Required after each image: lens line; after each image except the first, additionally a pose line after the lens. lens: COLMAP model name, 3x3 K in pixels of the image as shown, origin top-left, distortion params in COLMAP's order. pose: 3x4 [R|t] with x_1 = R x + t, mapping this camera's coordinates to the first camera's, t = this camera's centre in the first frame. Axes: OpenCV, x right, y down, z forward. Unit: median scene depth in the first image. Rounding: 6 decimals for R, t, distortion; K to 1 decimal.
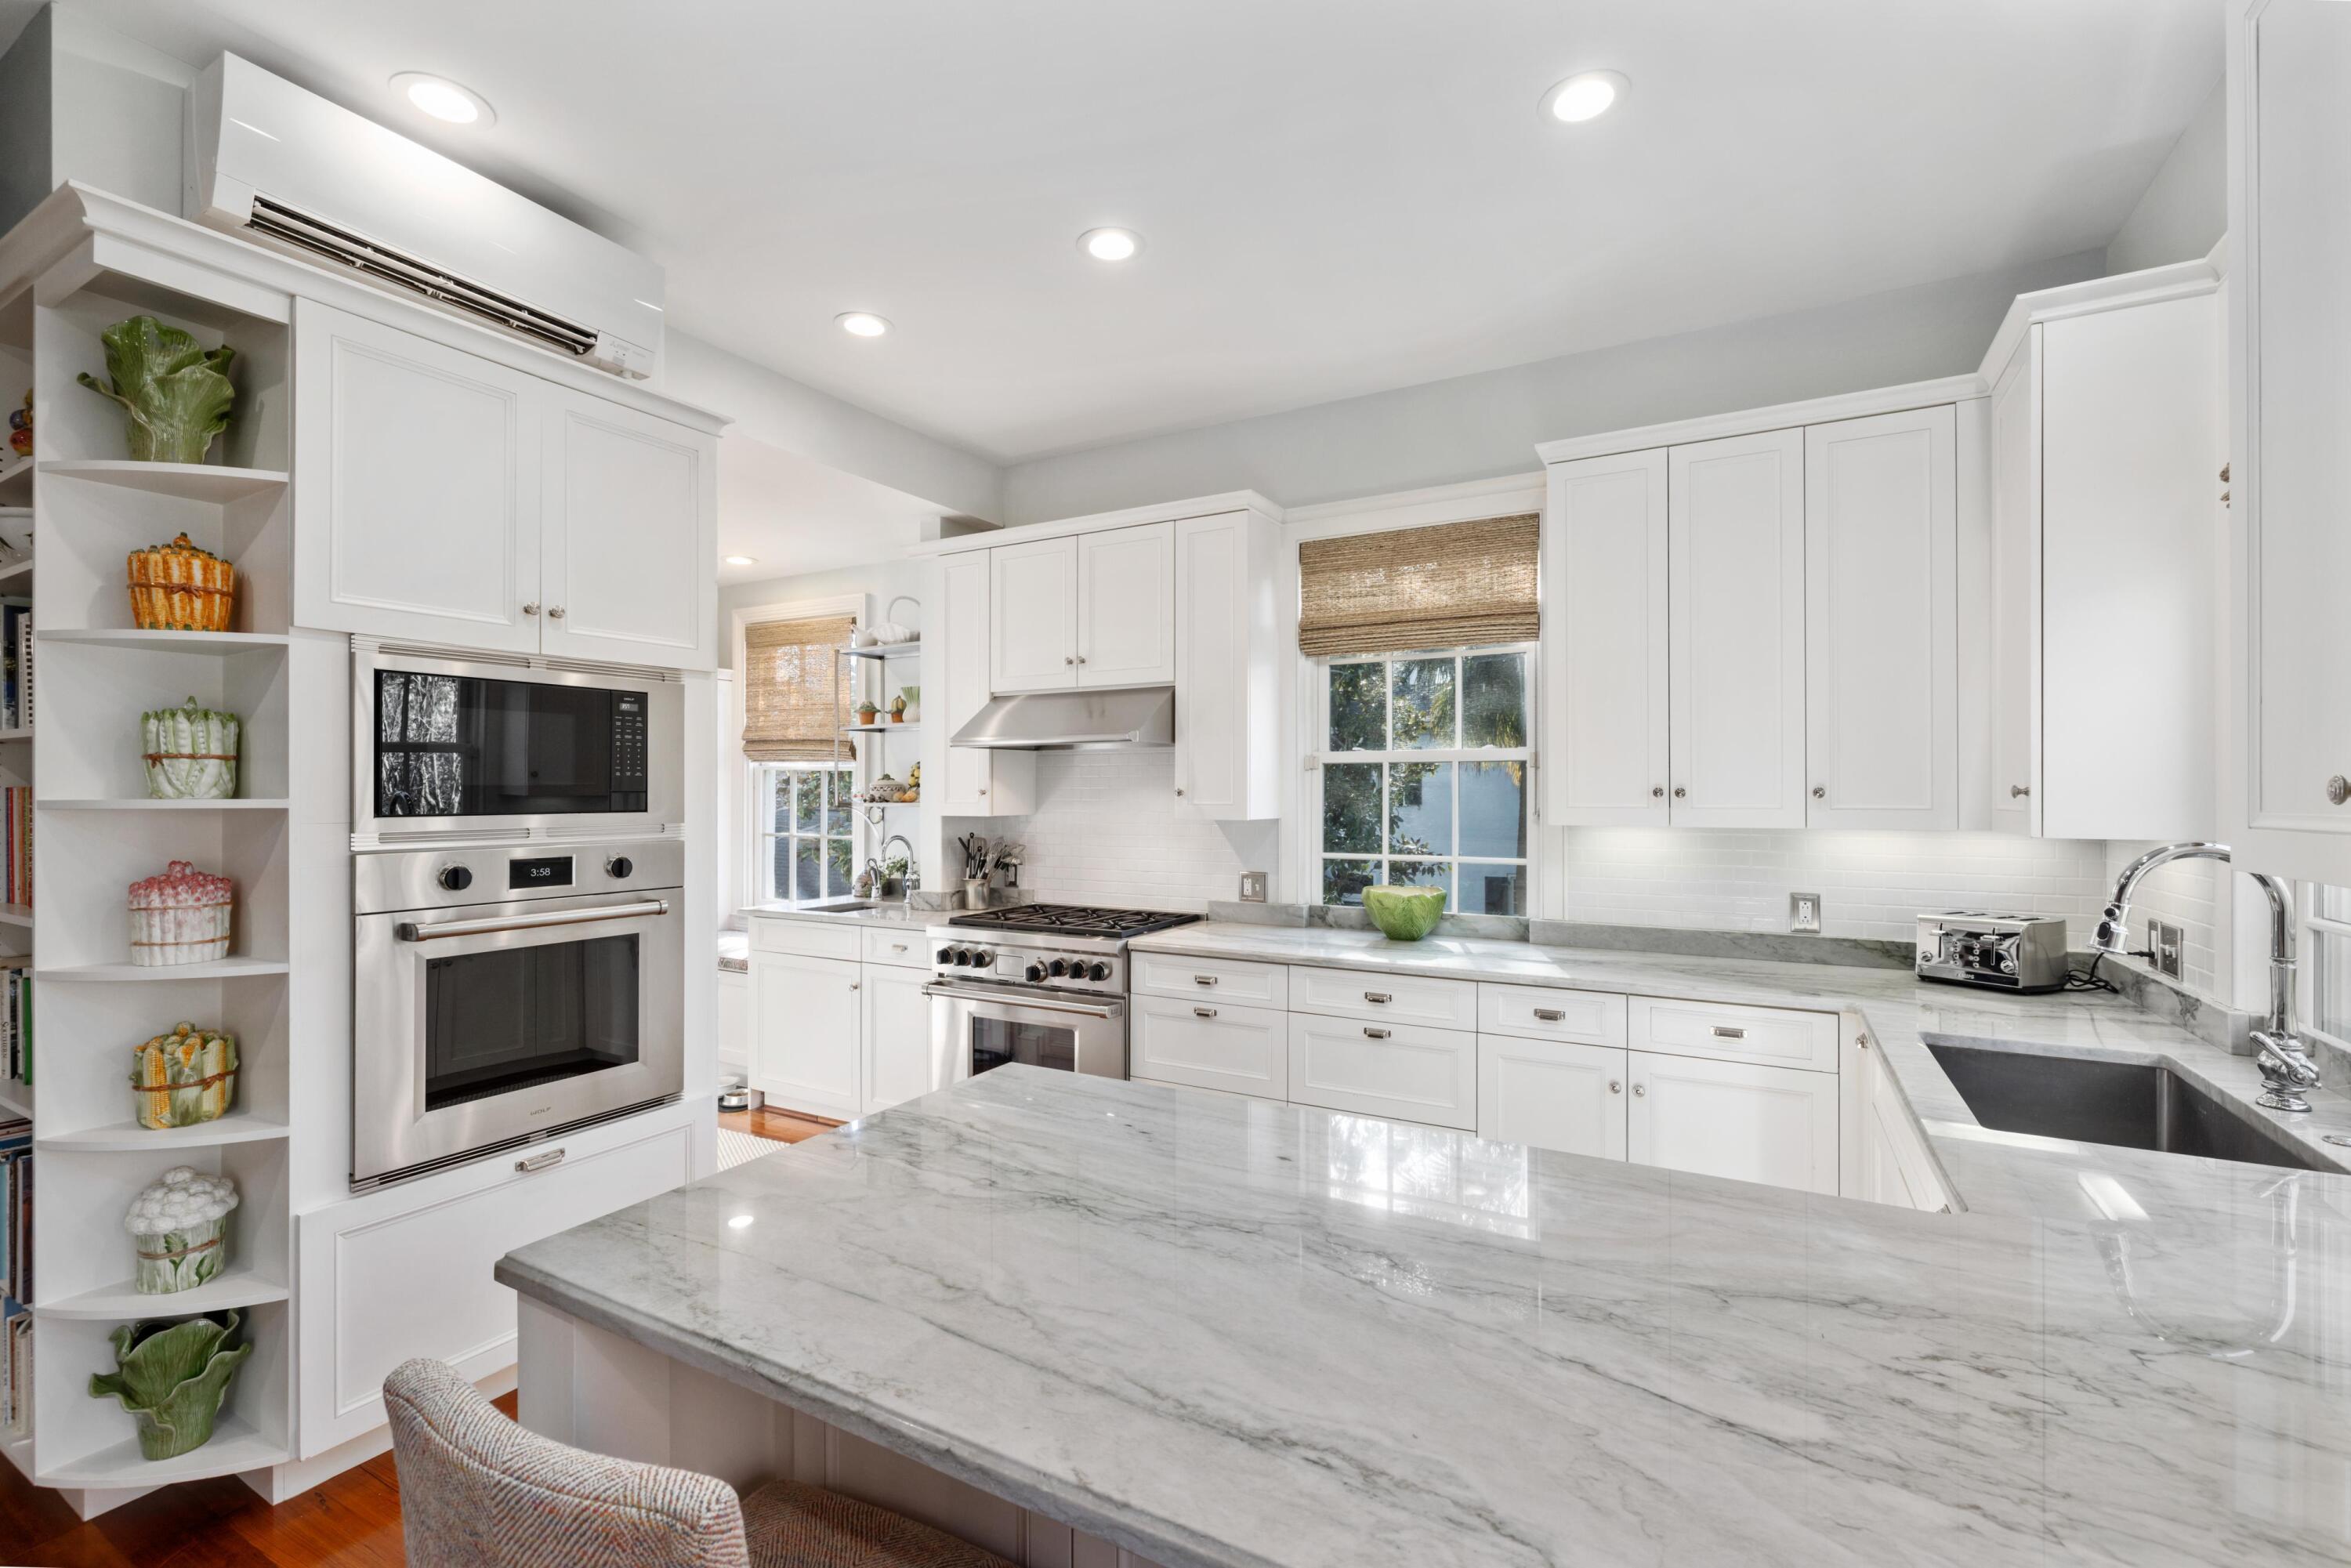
lens RADIAL K [[1003.4, 0, 1180.9], [0, 1003.4, 787.8], [0, 0, 1]] dist [-0.002721, -0.001081]
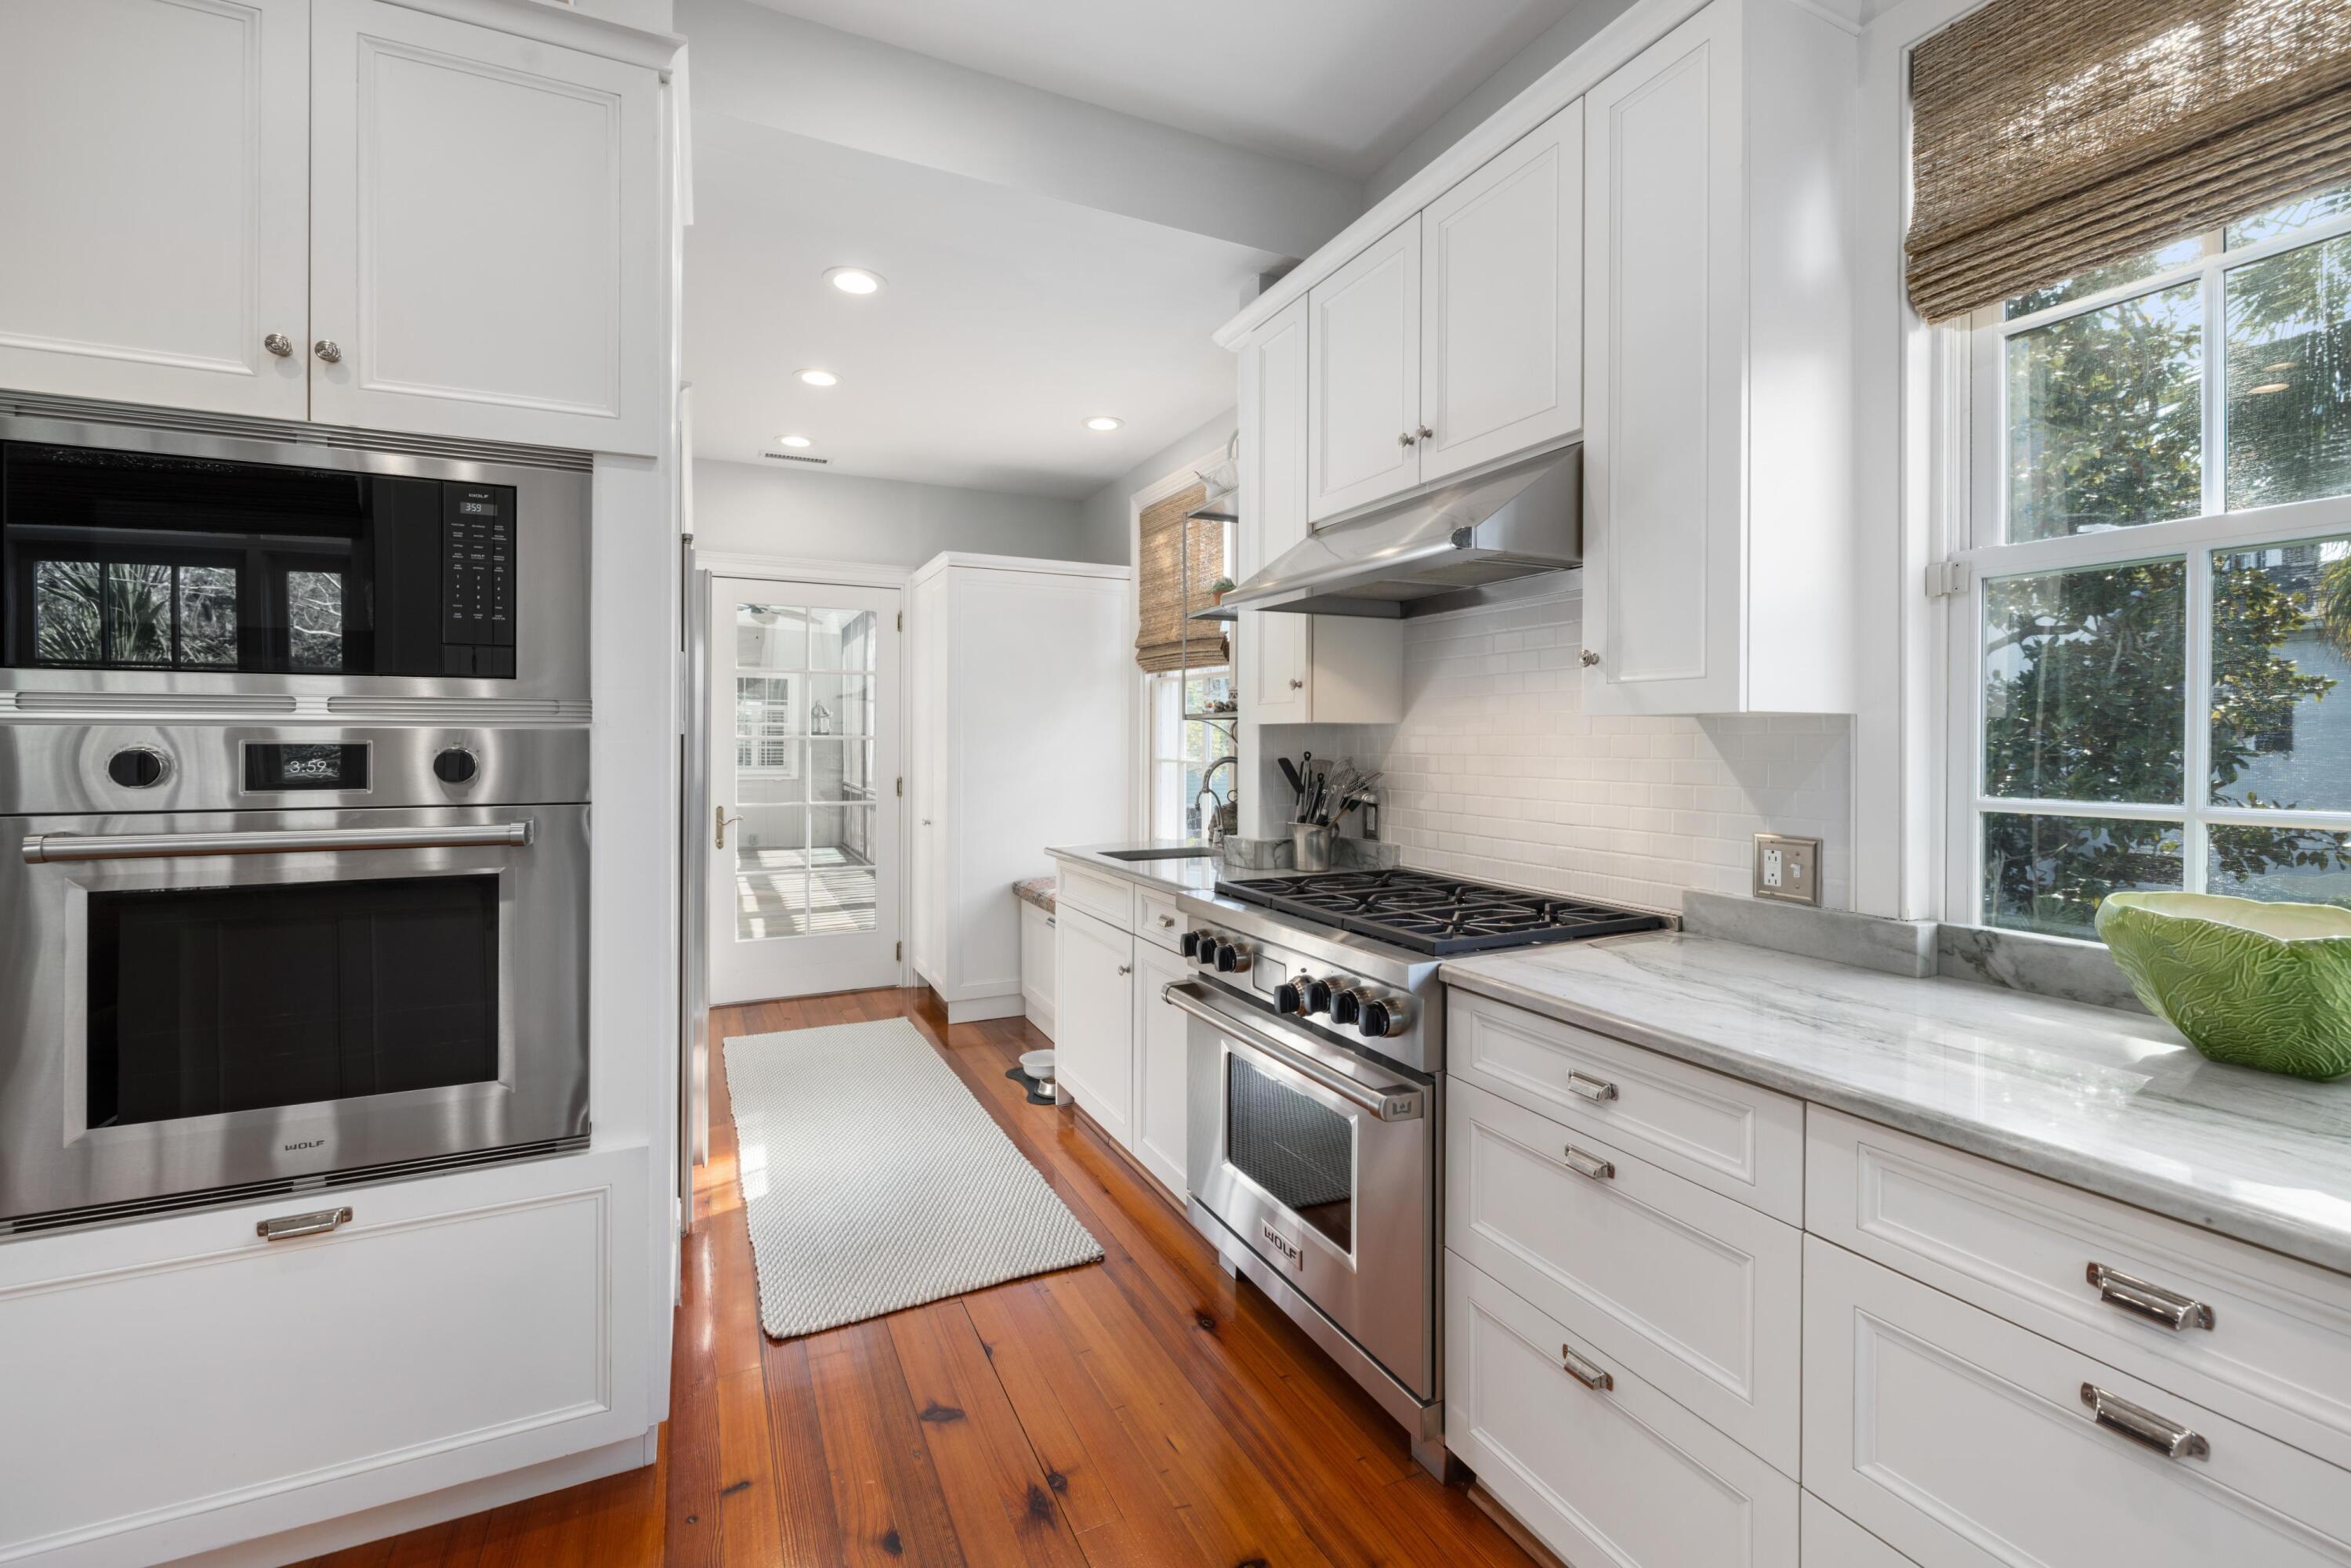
lens RADIAL K [[1003.4, 0, 1174.7], [0, 1003.4, 740.2], [0, 0, 1]] dist [-0.002721, -0.001081]
pose [[0.823496, 0.001946, -0.567319, 0.104197], [0.000705, 0.999990, 0.004454, 0.040325], [0.567322, -0.004068, 0.823486, 0.490802]]
